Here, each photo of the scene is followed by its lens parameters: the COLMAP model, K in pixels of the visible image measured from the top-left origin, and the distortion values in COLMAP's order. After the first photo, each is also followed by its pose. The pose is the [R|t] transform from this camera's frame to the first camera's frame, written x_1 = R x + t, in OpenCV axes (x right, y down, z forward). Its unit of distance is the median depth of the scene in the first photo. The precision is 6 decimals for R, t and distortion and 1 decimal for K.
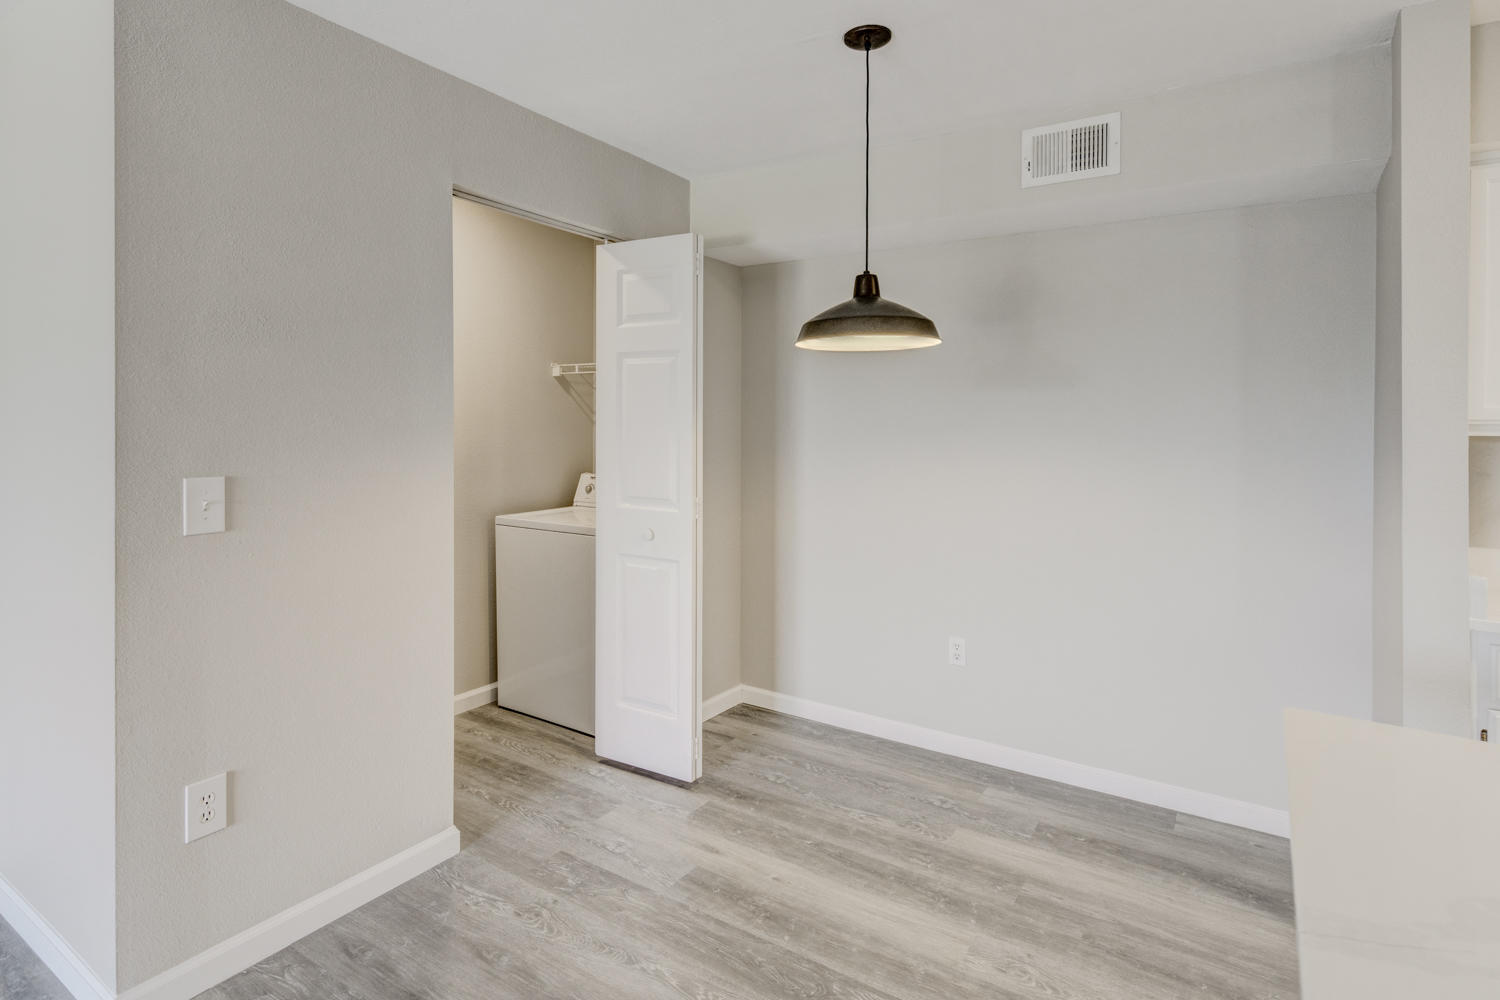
lens RADIAL K [[795.9, 0, 703.3], [0, 795.9, 419.5], [0, 0, 1]] dist [0.012295, -0.003189]
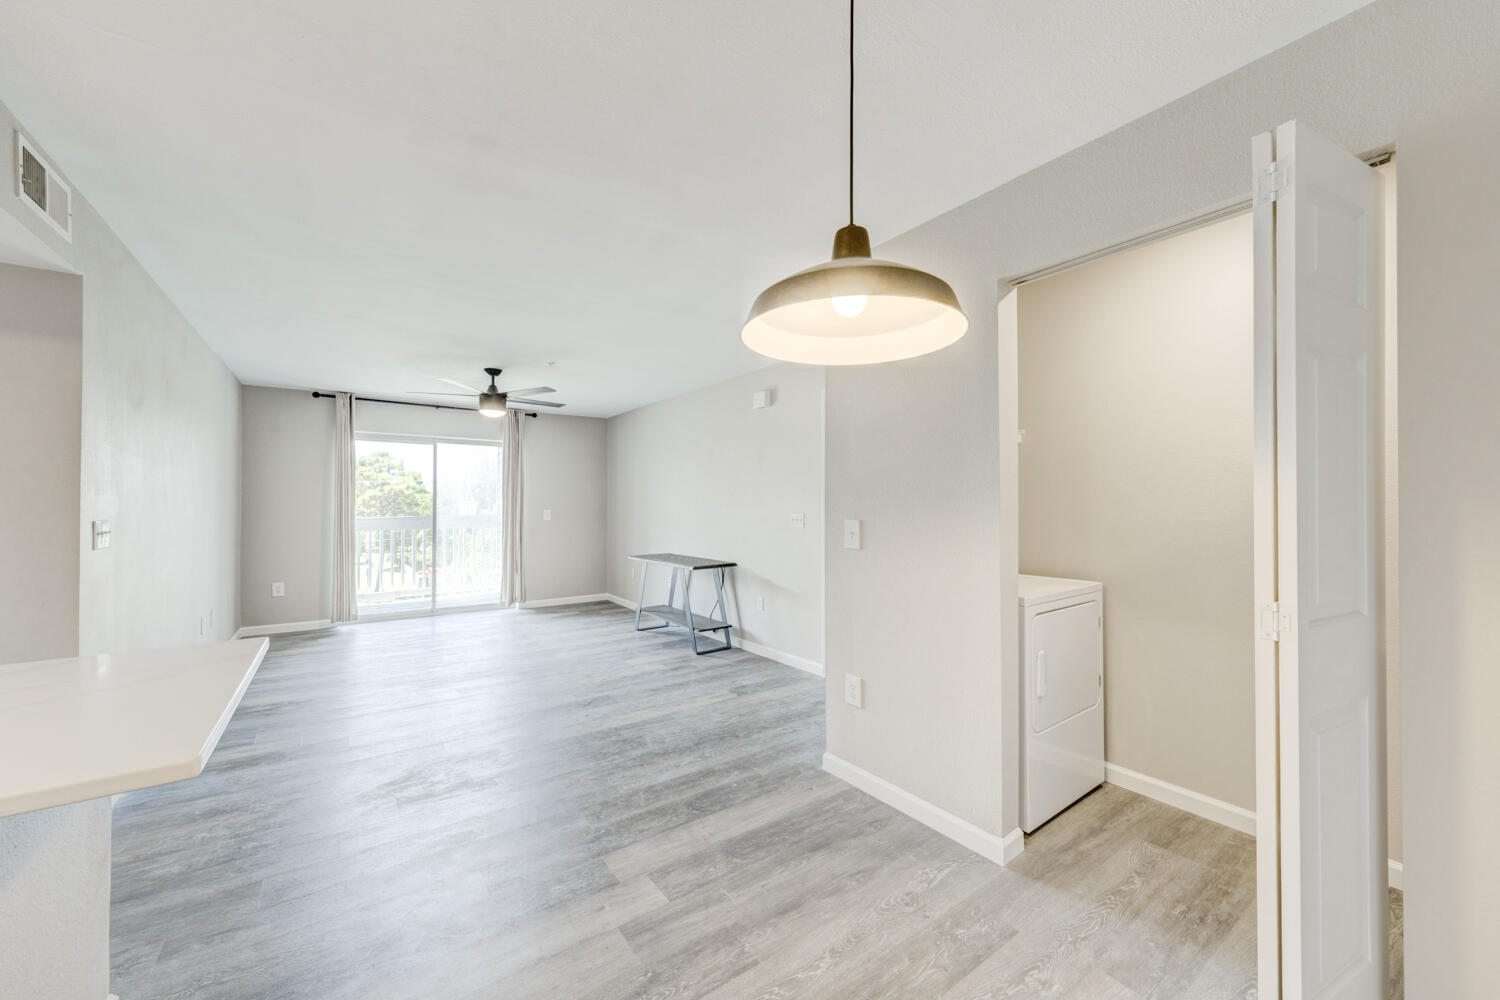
lens RADIAL K [[569.3, 0, 742.3], [0, 569.3, 504.0], [0, 0, 1]] dist [0.000806, 0.000097]
pose [[-0.344568, -0.009461, -0.938714, 0.611921], [0.002828, 0.999934, -0.011117, 0.038445], [0.938757, -0.006486, -0.344518, 0.980355]]
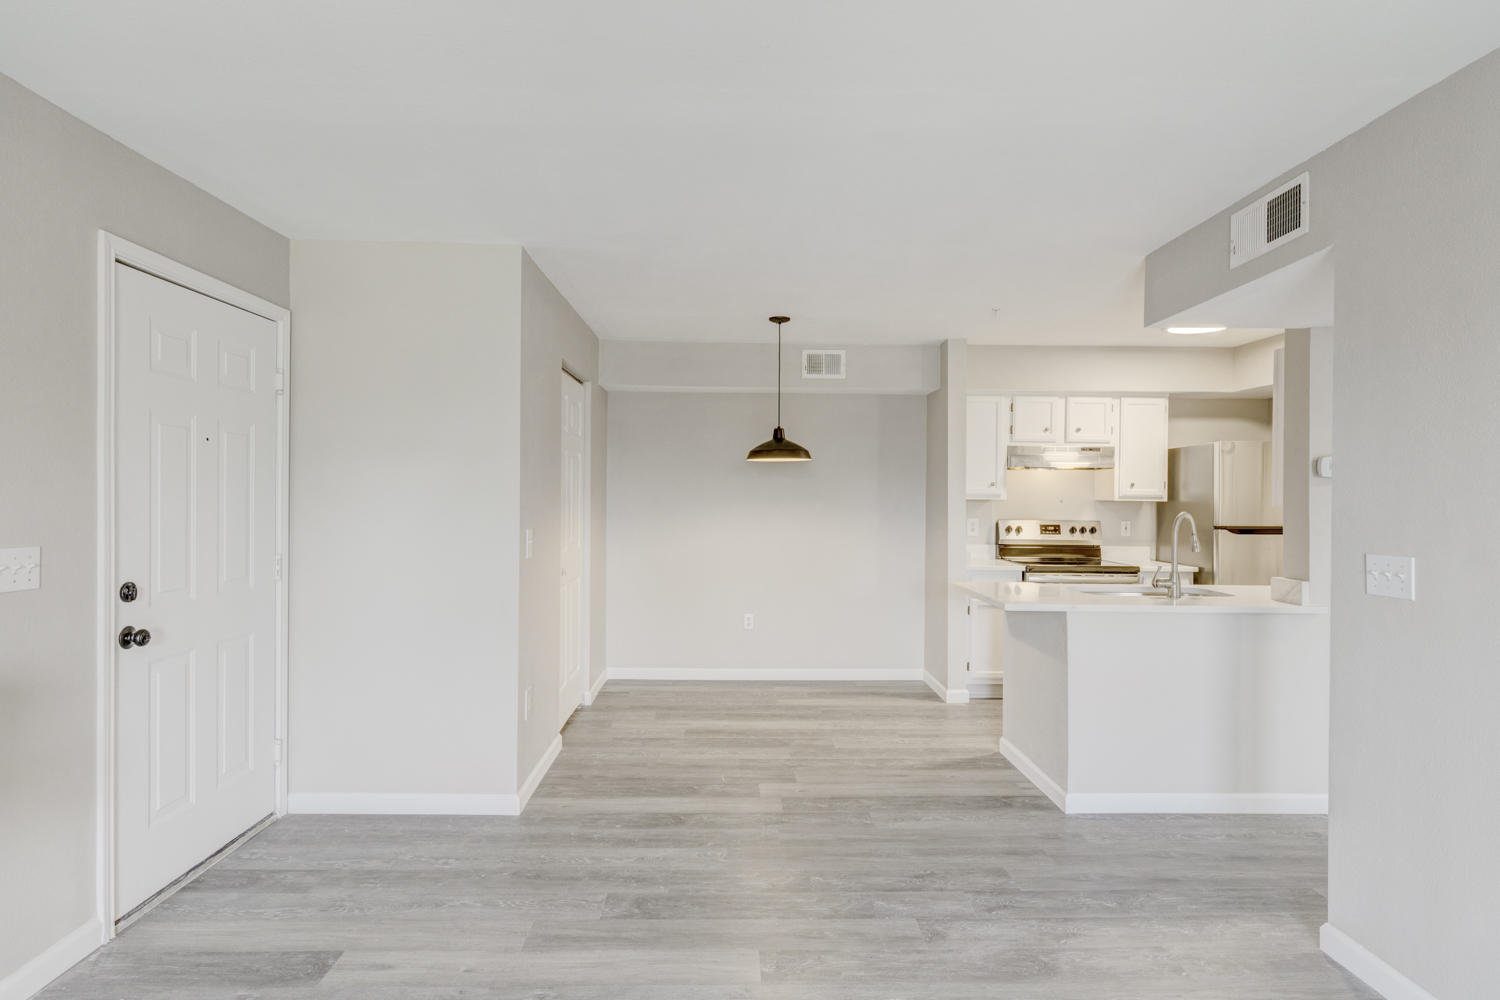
lens RADIAL K [[839.6, 0, 735.5], [0, 839.6, 499.2], [0, 0, 1]] dist [-0.000491, -0.000086]
pose [[0.816182, -0.008417, 0.577733, -1.089061], [-0.003697, 0.999797, 0.019789, -0.031741], [-0.577783, -0.018288, 0.815986, -0.714109]]
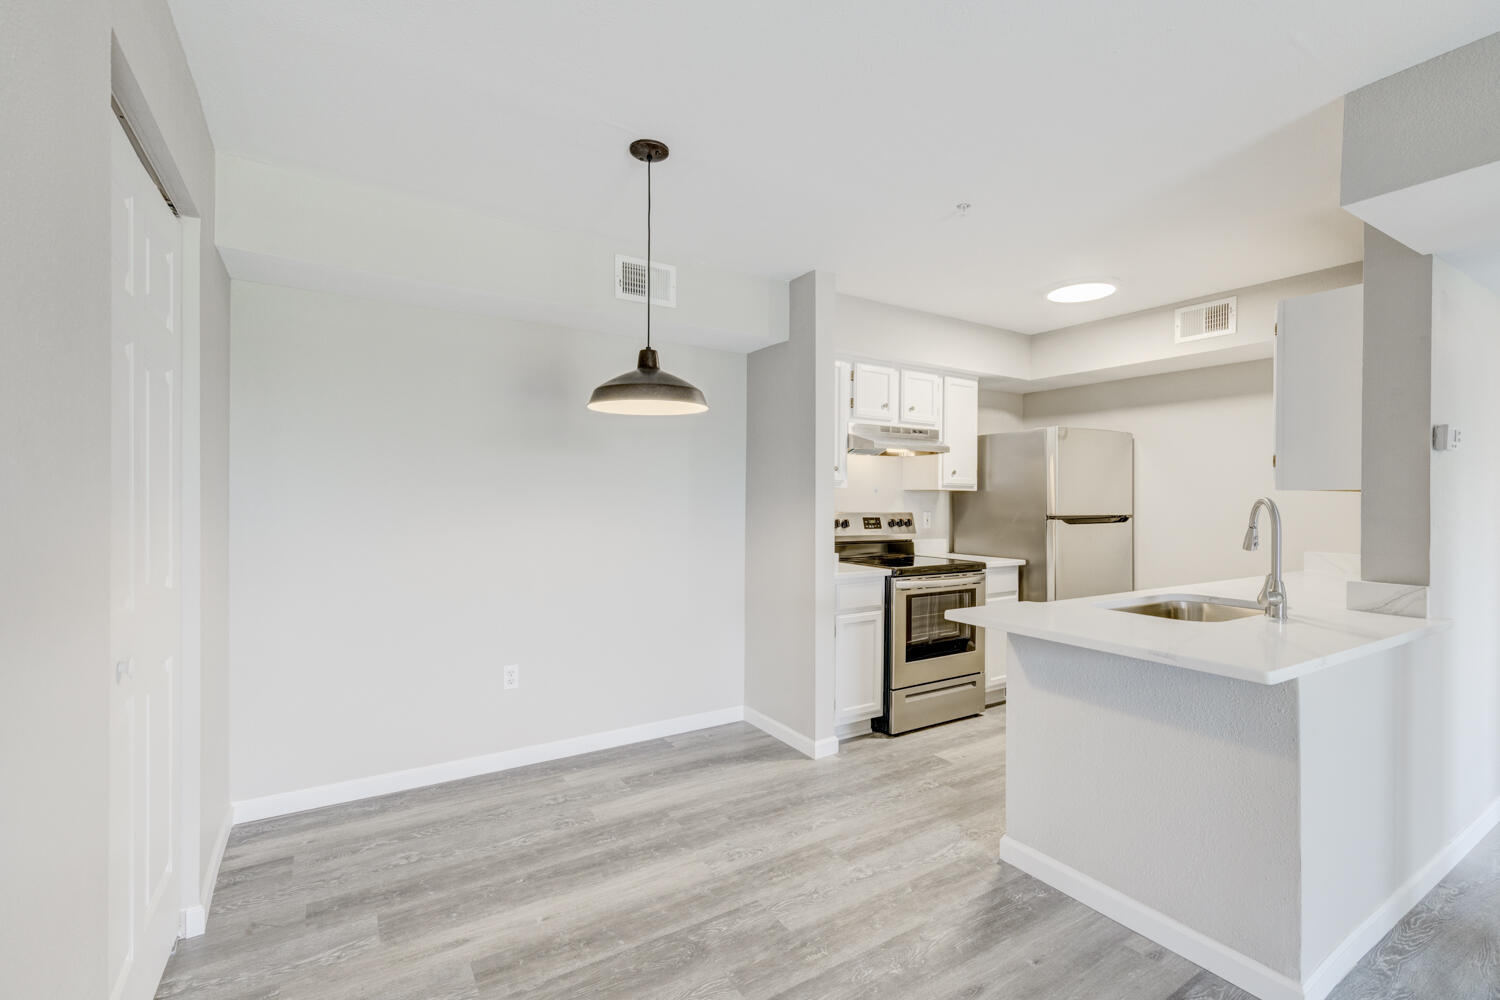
lens RADIAL K [[663.2, 0, 744.3], [0, 663.2, 502.6], [0, 0, 1]] dist [0.000814, 0.000471]
pose [[0.389552, -0.016450, 0.920858, -0.584071], [-0.010723, 0.999692, 0.022394, 0.017280], [-0.920942, -0.018598, 0.389255, 0.439142]]
